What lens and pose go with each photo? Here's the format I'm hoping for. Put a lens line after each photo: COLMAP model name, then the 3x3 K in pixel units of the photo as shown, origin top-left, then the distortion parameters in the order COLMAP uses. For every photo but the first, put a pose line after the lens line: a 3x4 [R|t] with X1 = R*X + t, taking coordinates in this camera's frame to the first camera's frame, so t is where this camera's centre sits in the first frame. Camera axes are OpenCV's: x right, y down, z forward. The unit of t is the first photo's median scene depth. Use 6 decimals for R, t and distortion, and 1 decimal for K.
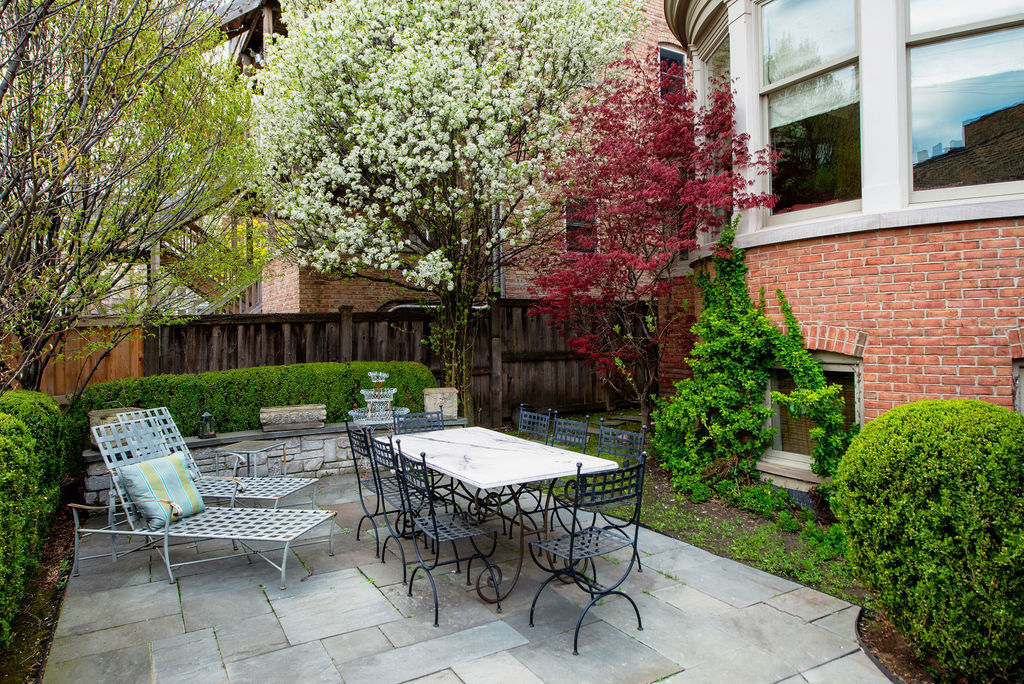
lens RADIAL K [[637.5, 0, 513.5], [0, 637.5, 311.4], [0, 0, 1]] dist [0.001921, 0.002491]
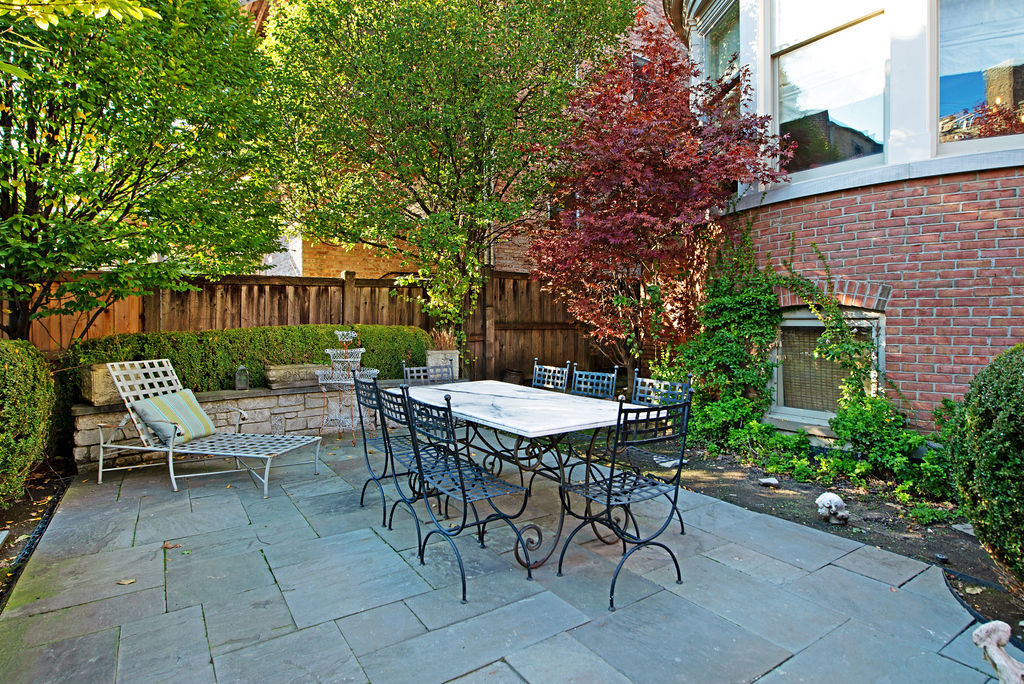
lens RADIAL K [[528.3, 0, 507.9], [0, 528.3, 314.7], [0, 0, 1]] dist [-0.002938, -0.001243]
pose [[0.998553, 0.012408, 0.052330, -0.080924], [-0.013318, 0.999766, 0.017063, 0.072867], [-0.052106, -0.017735, 0.998484, 0.214127]]
